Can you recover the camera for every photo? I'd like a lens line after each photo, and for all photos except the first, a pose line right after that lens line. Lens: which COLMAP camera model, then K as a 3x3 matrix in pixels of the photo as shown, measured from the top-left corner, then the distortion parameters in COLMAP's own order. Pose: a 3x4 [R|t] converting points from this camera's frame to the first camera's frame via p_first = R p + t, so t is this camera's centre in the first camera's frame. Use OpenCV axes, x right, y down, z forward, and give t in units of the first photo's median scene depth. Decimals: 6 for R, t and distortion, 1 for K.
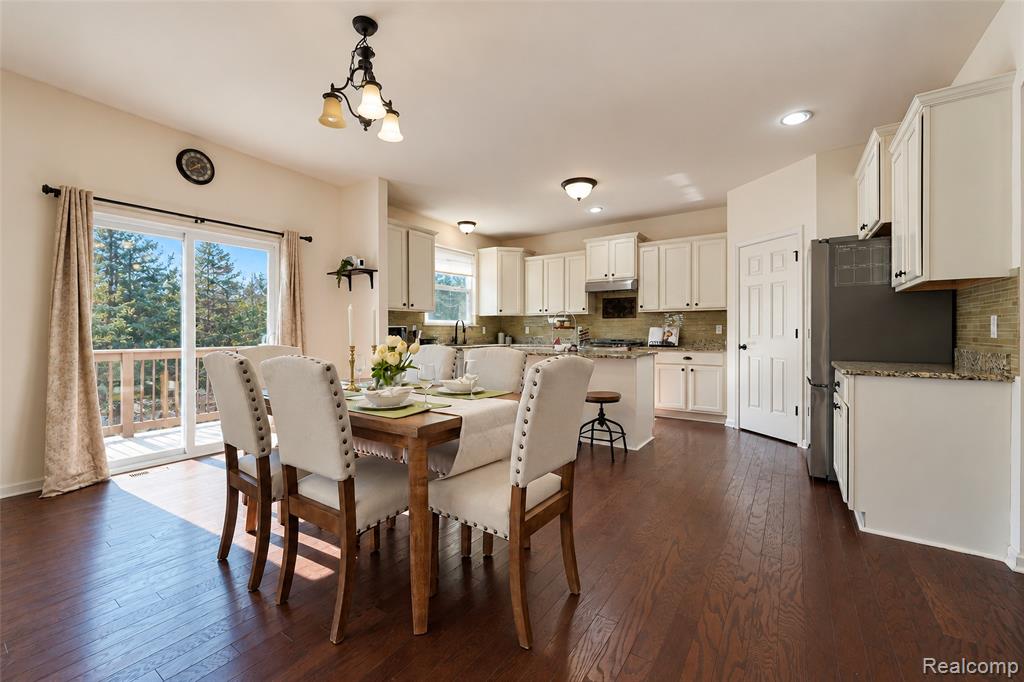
lens RADIAL K [[414.5, 0, 508.8], [0, 414.5, 334.8], [0, 0, 1]] dist [-0.001926, 0.000414]
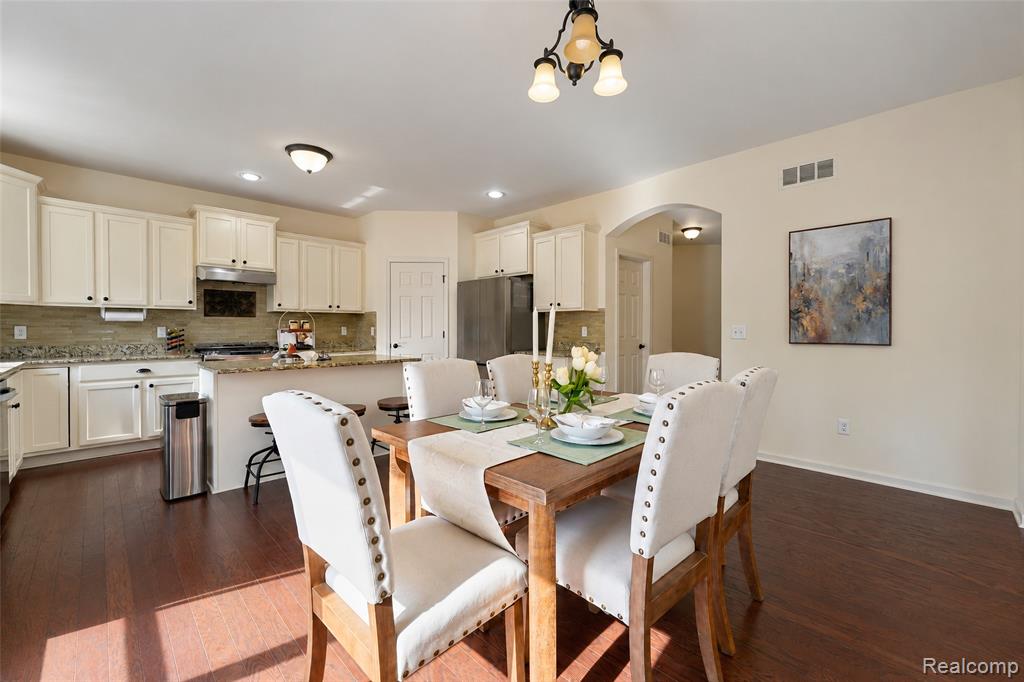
lens RADIAL K [[414.5, 0, 492.4], [0, 414.5, 332.3], [0, 0, 1]] dist [-0.001926, 0.000414]
pose [[0.194623, -0.010201, 0.980825, -0.447940], [0.007764, 0.999931, 0.008860, -0.014822], [-0.980847, 0.005890, 0.194688, 0.397344]]
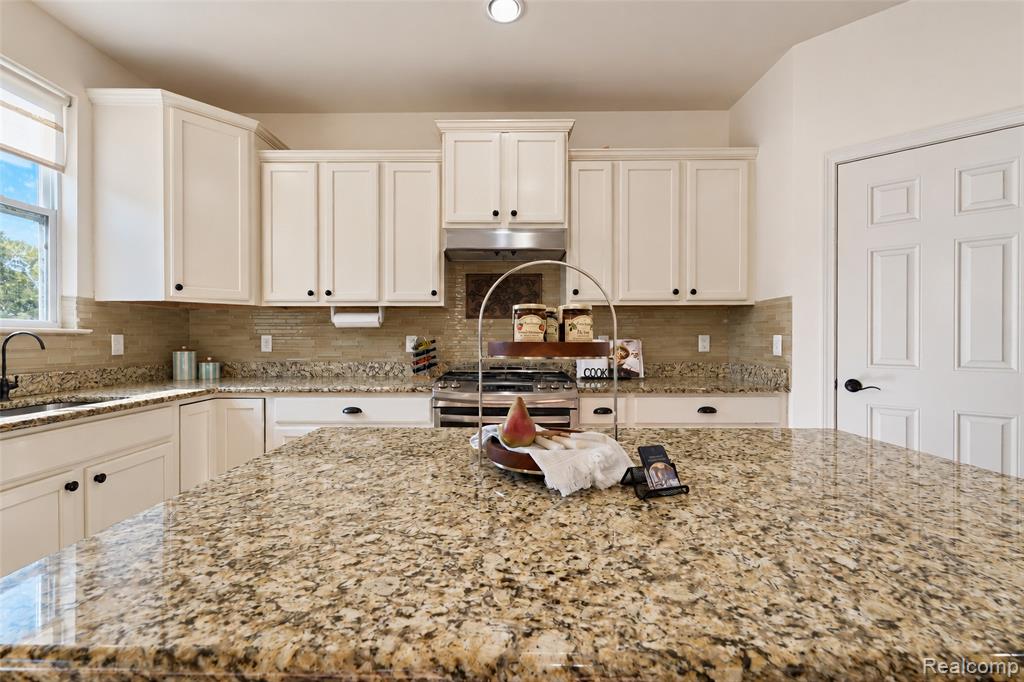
lens RADIAL K [[414.5, 0, 507.9], [0, 414.5, 338.9], [0, 0, 1]] dist [-0.001926, 0.000414]
pose [[0.815915, -0.000282, 0.578172, 0.004695], [0.004013, 0.999979, -0.005175, -0.016244], [-0.578158, 0.006543, 0.815899, 0.686796]]
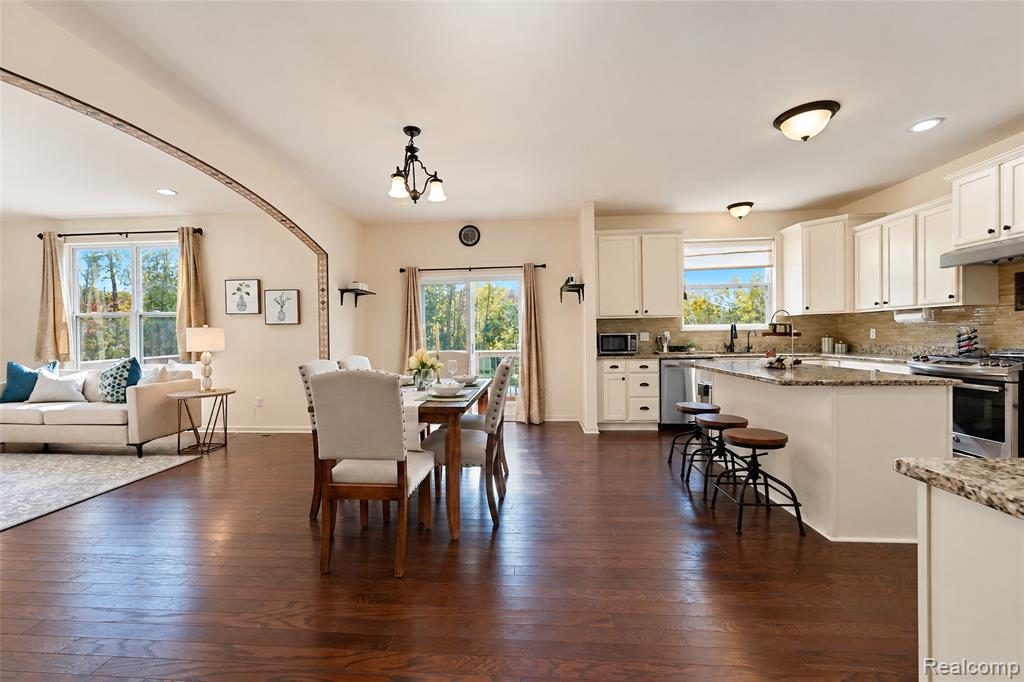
lens RADIAL K [[400.7, 0, 500.1], [0, 400.7, 337.1], [0, 0, 1]] dist [0.003892, -0.000937]
pose [[0.512826, -0.004683, -0.858480, 0.370466], [0.006377, 0.999978, -0.001645, -0.010647], [0.858469, -0.004631, 0.512845, 0.200215]]
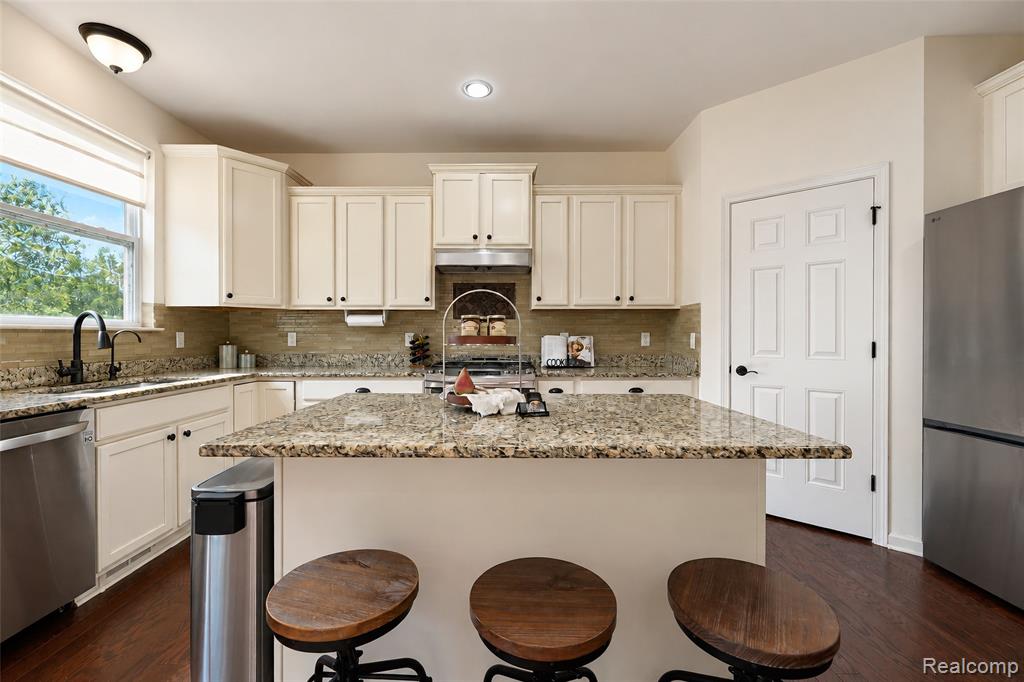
lens RADIAL K [[414.5, 0, 508.7], [0, 414.5, 335.3], [0, 0, 1]] dist [-0.001926, 0.000414]
pose [[0.817218, 0.001842, 0.576326, -0.035999], [0.003469, 0.999961, -0.008114, -0.014324], [-0.576318, 0.008630, 0.817180, 0.571427]]
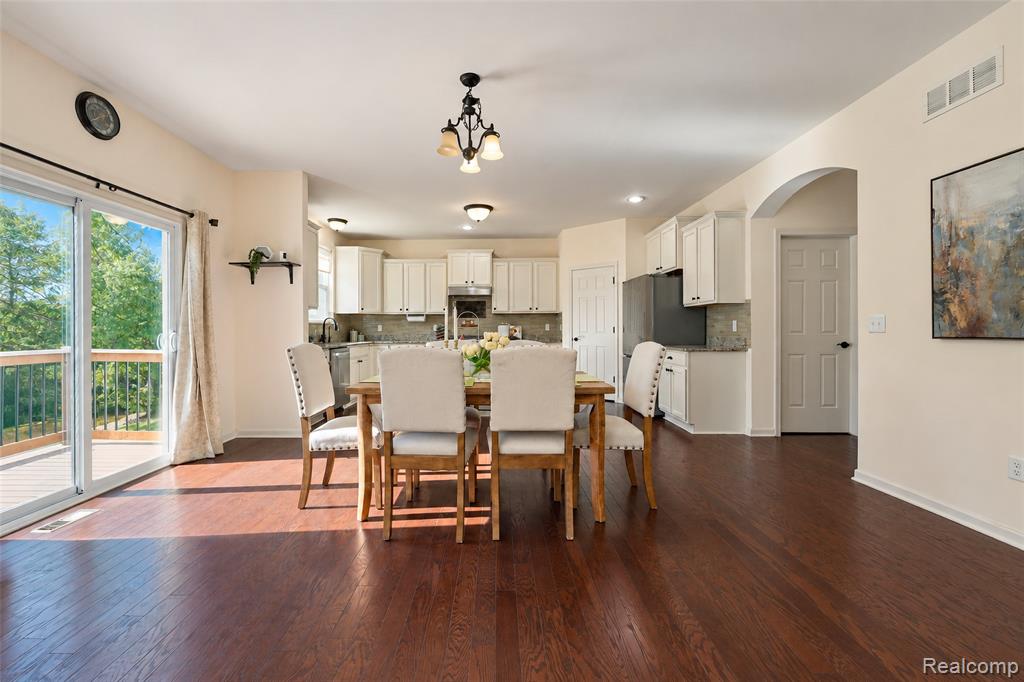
lens RADIAL K [[414.5, 0, 490.7], [0, 414.5, 326.7], [0, 0, 1]] dist [-0.001926, 0.000414]
pose [[0.834026, 0.001624, 0.551723, -0.378218], [0.006846, 0.999888, -0.013292, 0.001416], [-0.551683, 0.014862, 0.833921, -0.026920]]
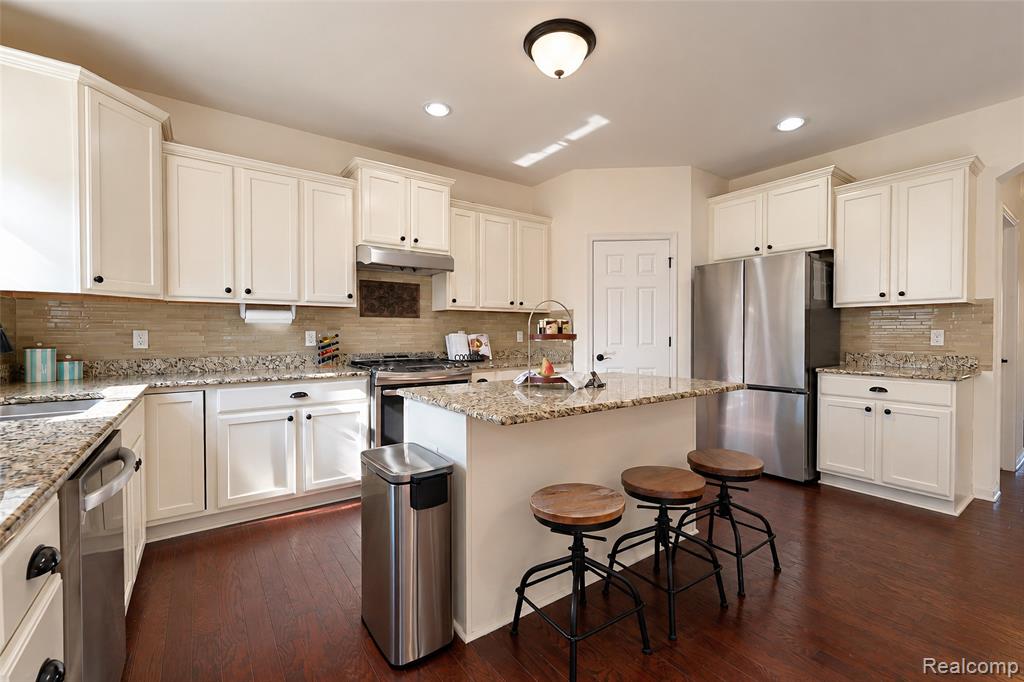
lens RADIAL K [[428.7, 0, 518.2], [0, 428.7, 339.3], [0, 0, 1]] dist [-0.008907, 0.001430]
pose [[0.312928, -0.012545, 0.949694, -0.268859], [0.009764, 0.999902, 0.009991, -0.015264], [-0.949727, 0.006147, 0.313020, 0.711498]]
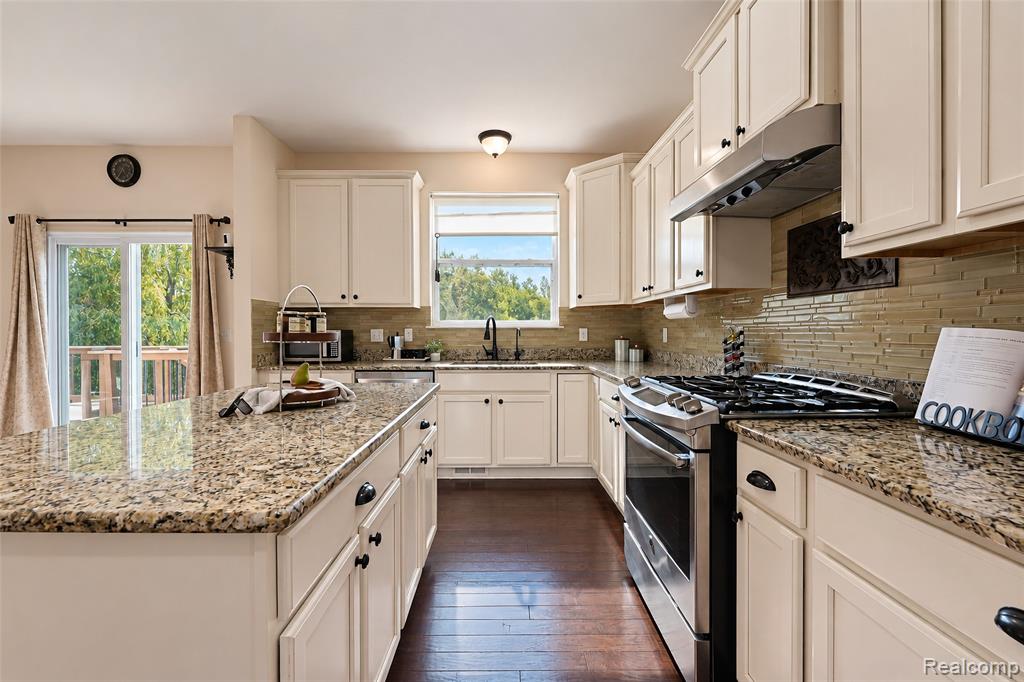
lens RADIAL K [[414.5, 0, 505.7], [0, 414.5, 347.0], [0, 0, 1]] dist [-0.001926, 0.000414]
pose [[0.594394, 0.029590, -0.803629, 0.386194], [-0.007267, 0.999480, 0.031427, -0.014579], [0.804141, -0.012840, 0.594300, 0.753918]]
